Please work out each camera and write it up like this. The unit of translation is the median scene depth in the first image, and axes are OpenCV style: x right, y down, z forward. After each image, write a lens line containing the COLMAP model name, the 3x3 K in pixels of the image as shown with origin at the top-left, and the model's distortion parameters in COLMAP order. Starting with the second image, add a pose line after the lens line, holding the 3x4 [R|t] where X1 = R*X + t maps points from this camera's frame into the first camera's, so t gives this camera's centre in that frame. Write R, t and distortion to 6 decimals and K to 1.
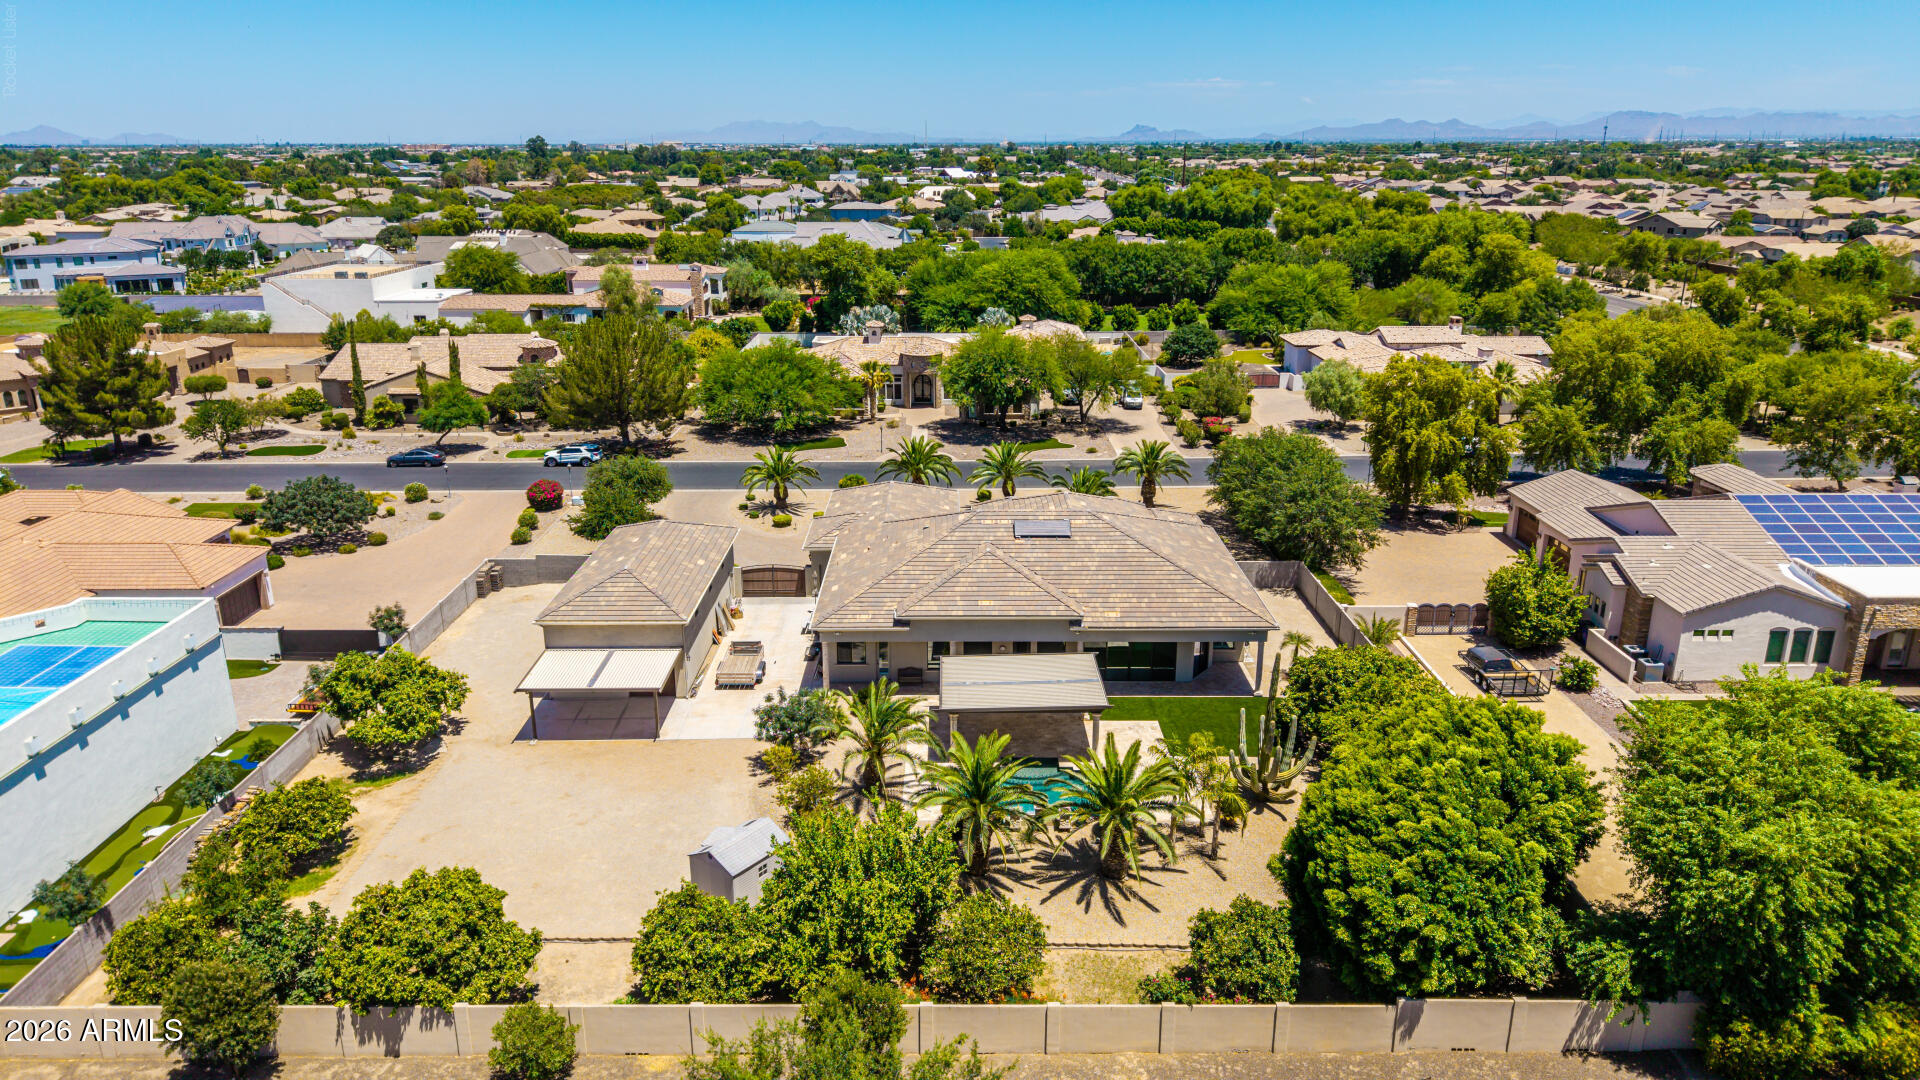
lens RADIAL K [[1278.4, 0, 958.3], [0, 1278.4, 545.1], [0, 0, 1]] dist [0.027744, -0.025979]
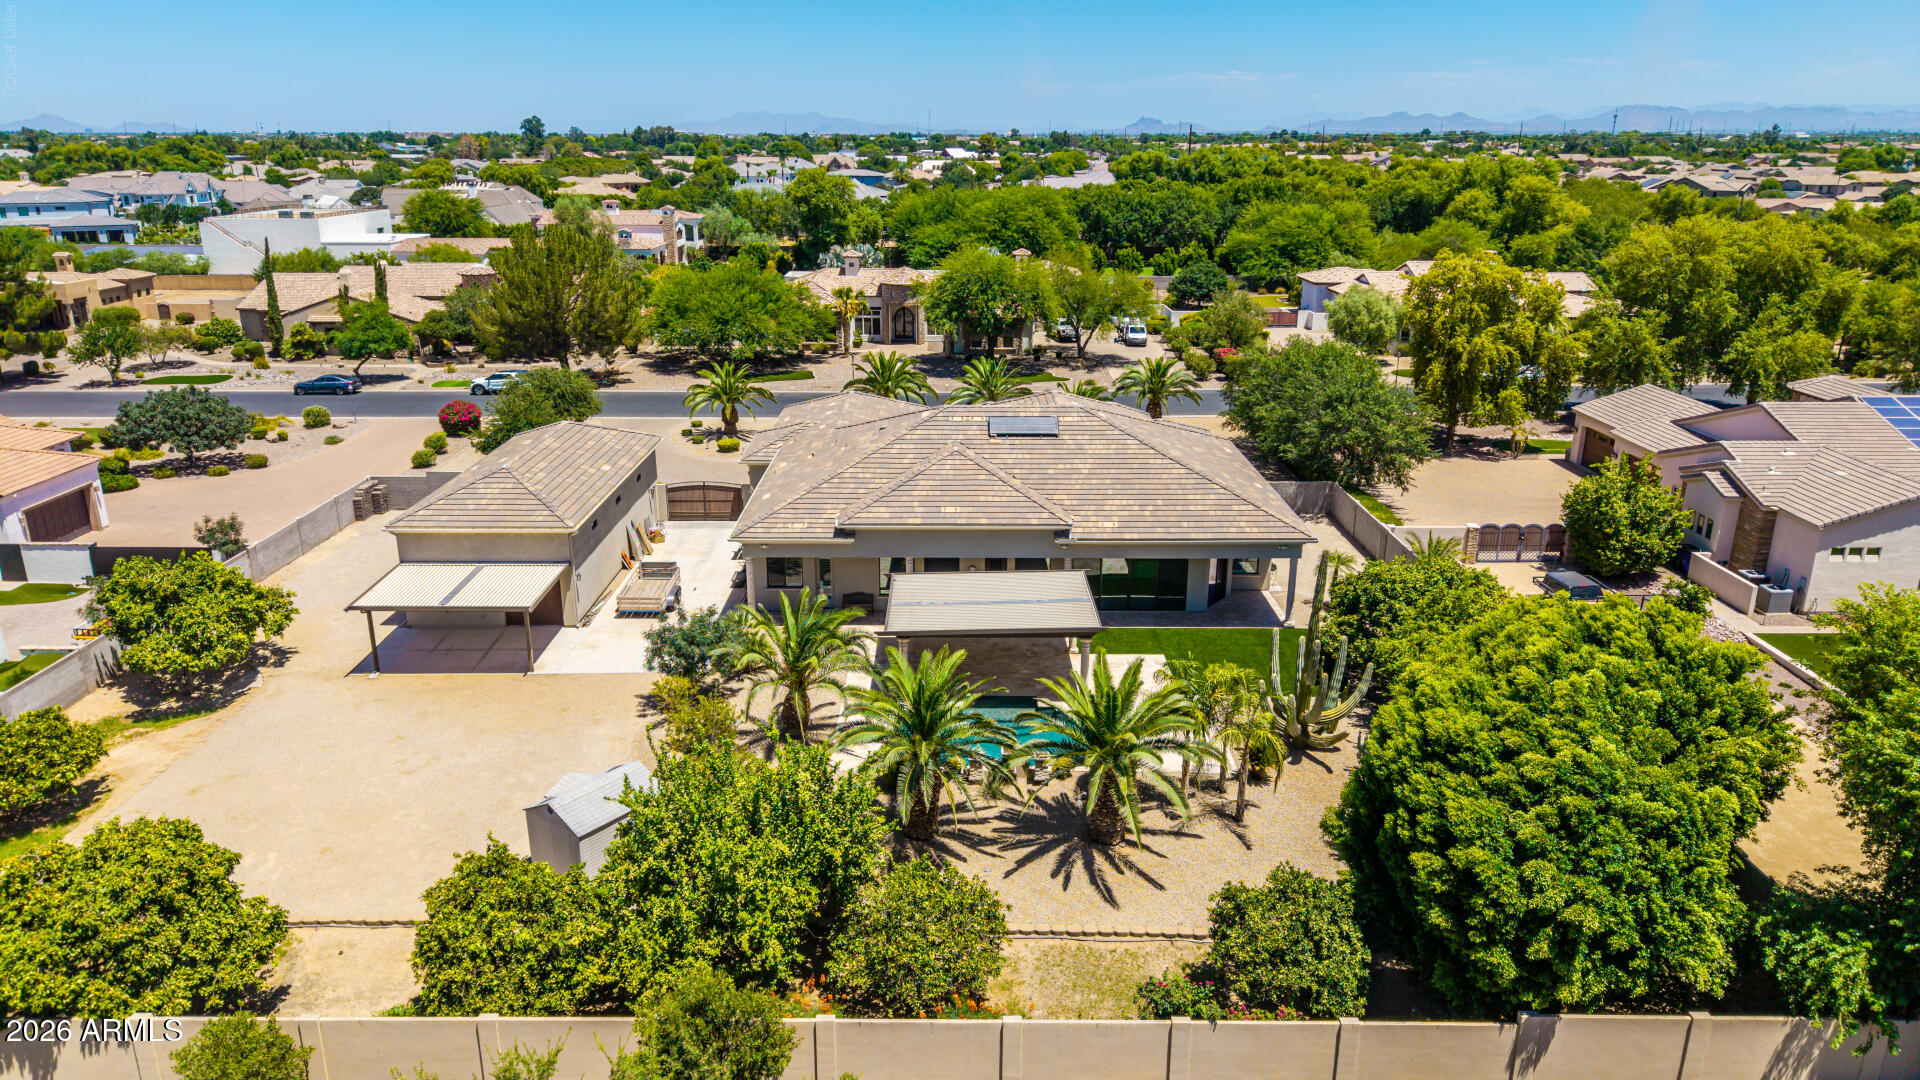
lens RADIAL K [[1278.4, 0, 958.3], [0, 1278.4, 545.1], [0, 0, 1]] dist [0.027744, -0.025979]
pose [[0.999989, 0.004163, -0.002096, 0.025098], [-0.004151, 0.999976, 0.005488, 0.055943], [0.002119, -0.005479, 0.999983, 0.174513]]
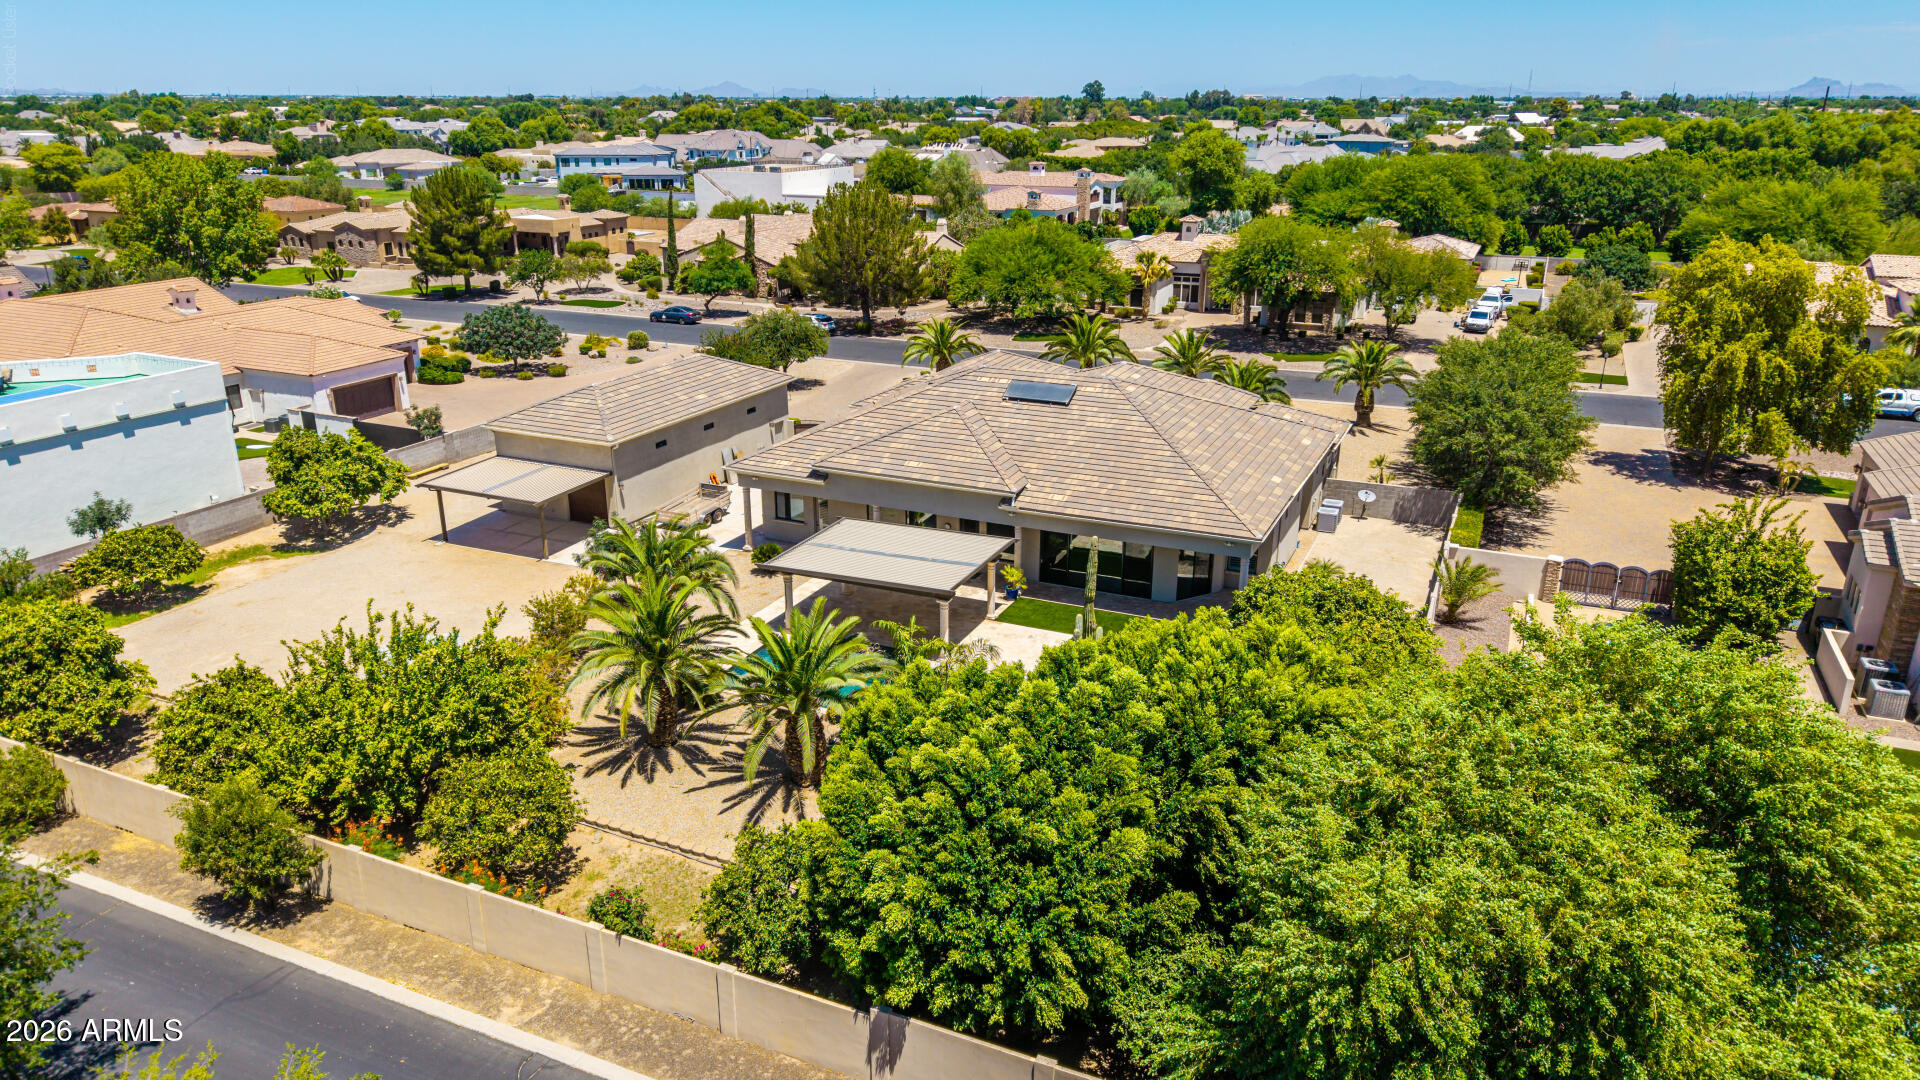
lens RADIAL K [[1278.4, 0, 958.3], [0, 1278.4, 545.1], [0, 0, 1]] dist [0.027744, -0.025979]
pose [[0.909885, 0.141277, -0.390064, 0.328773], [-0.128997, 0.989968, 0.057649, 0.041035], [0.394295, -0.002137, 0.918981, 0.224559]]
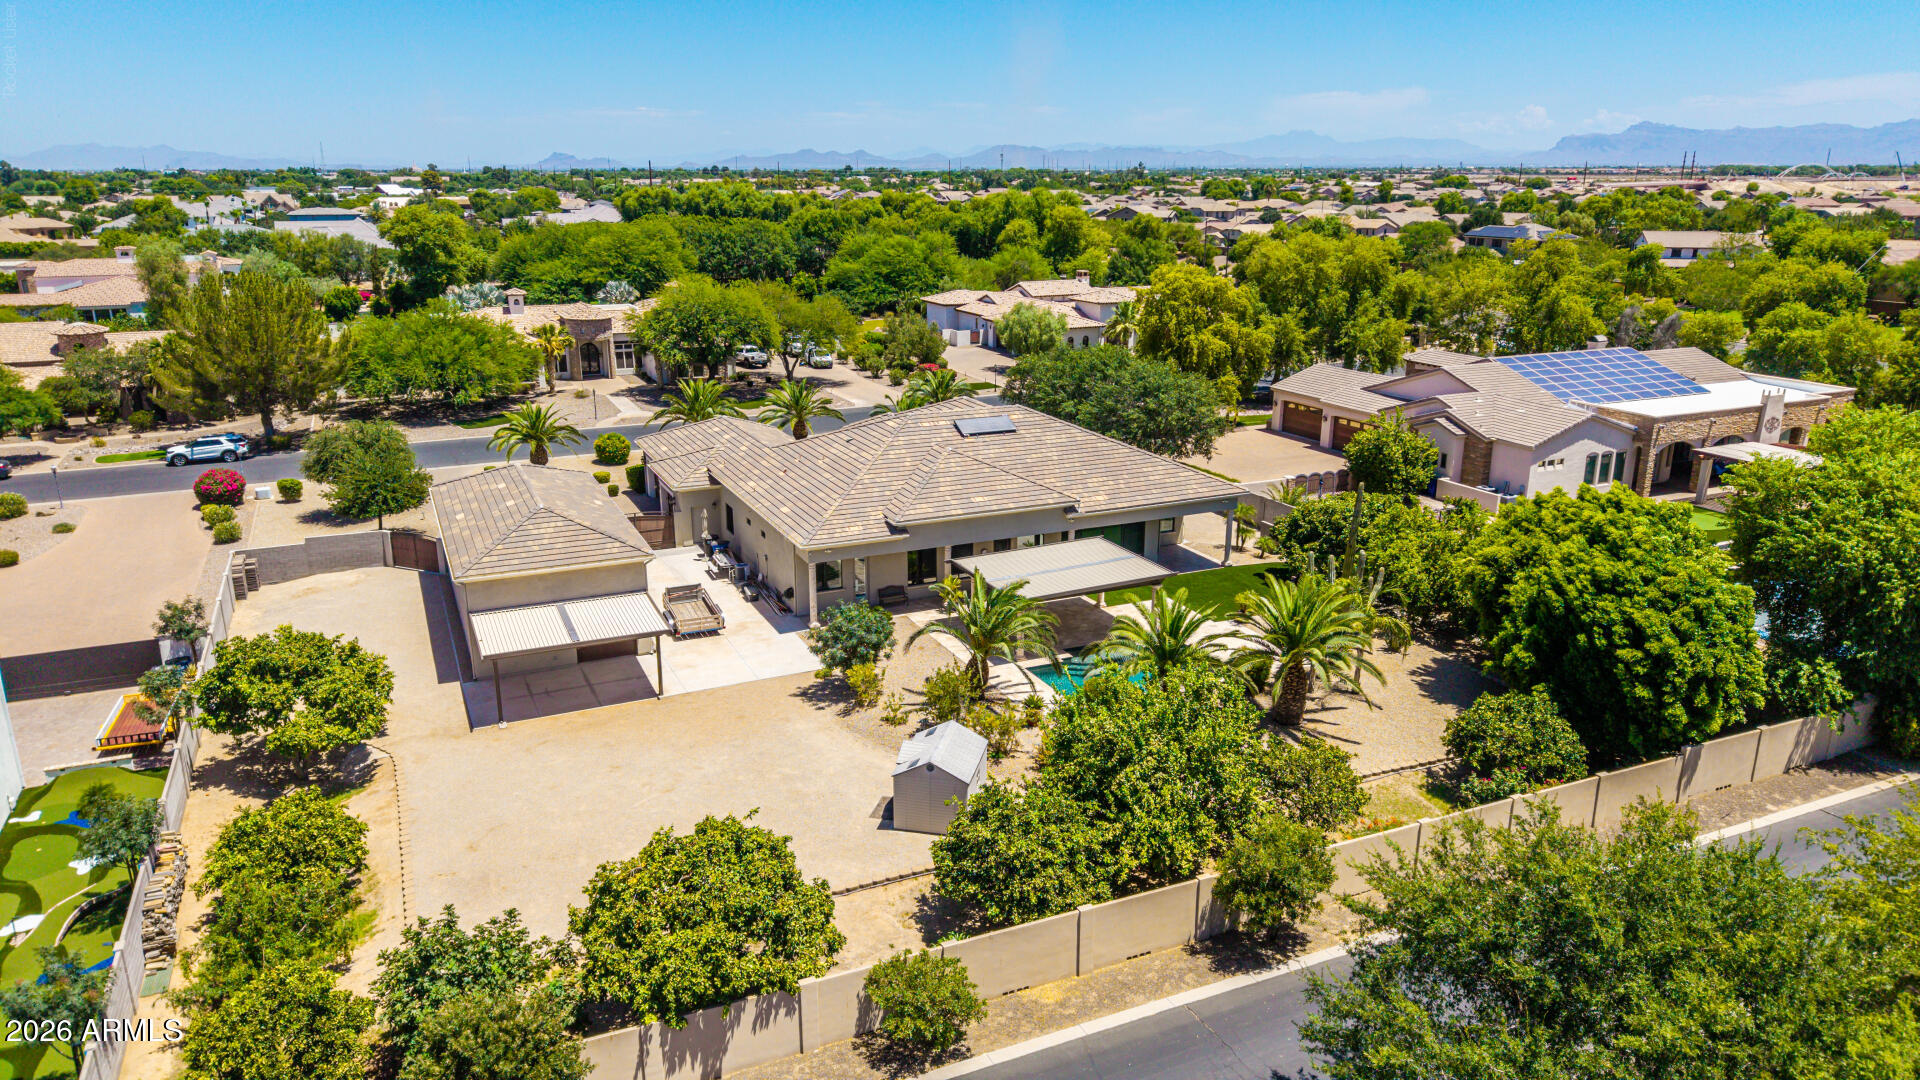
lens RADIAL K [[1278.4, 0, 958.3], [0, 1278.4, 545.1], [0, 0, 1]] dist [0.027744, -0.025979]
pose [[0.910815, -0.115022, 0.396467, -0.311441], [0.123171, 0.992373, 0.004941, 0.063198], [-0.394011, 0.044332, 0.918036, 0.151232]]
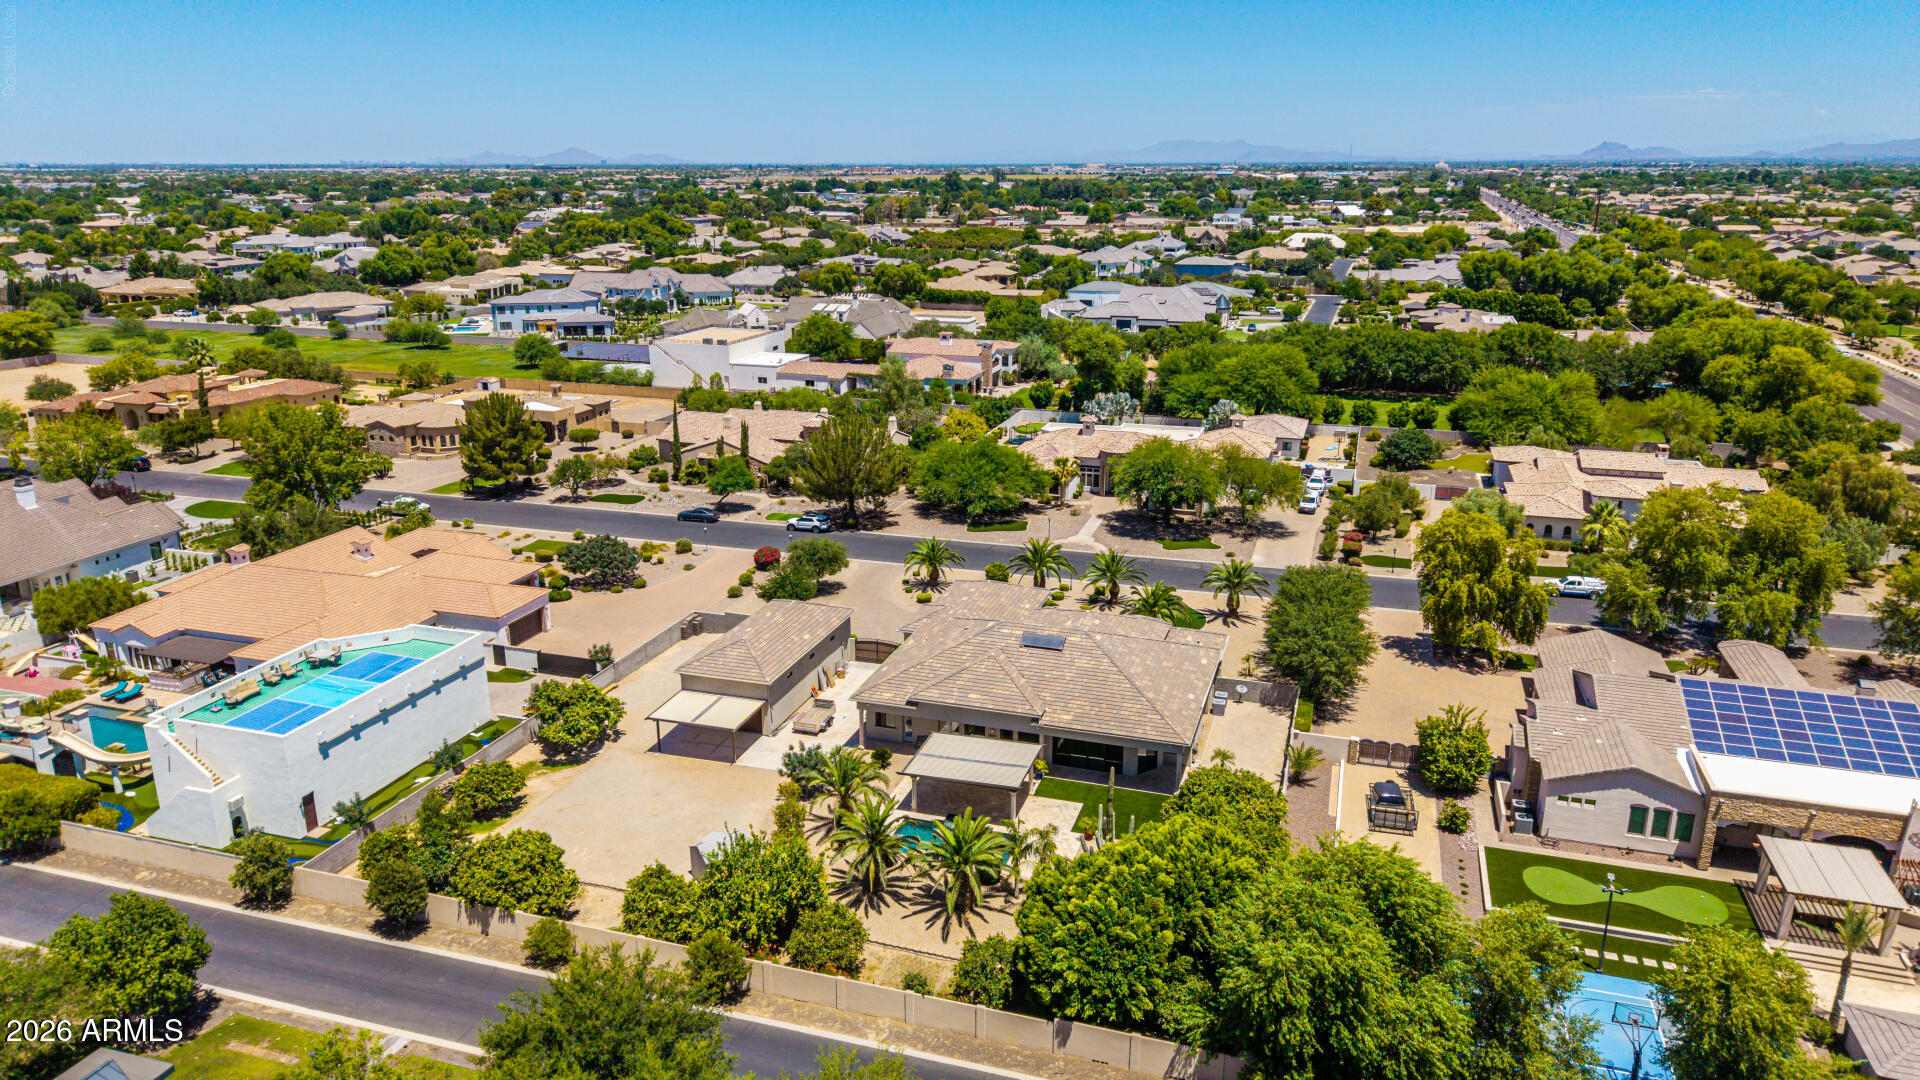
lens RADIAL K [[1278.4, 0, 958.3], [0, 1278.4, 545.1], [0, 0, 1]] dist [0.027744, -0.025979]
pose [[0.950506, 0.090096, -0.297356, 0.340837], [-0.094004, 0.995571, 0.001163, -0.098759], [0.296144, 0.026847, 0.954766, -0.251634]]
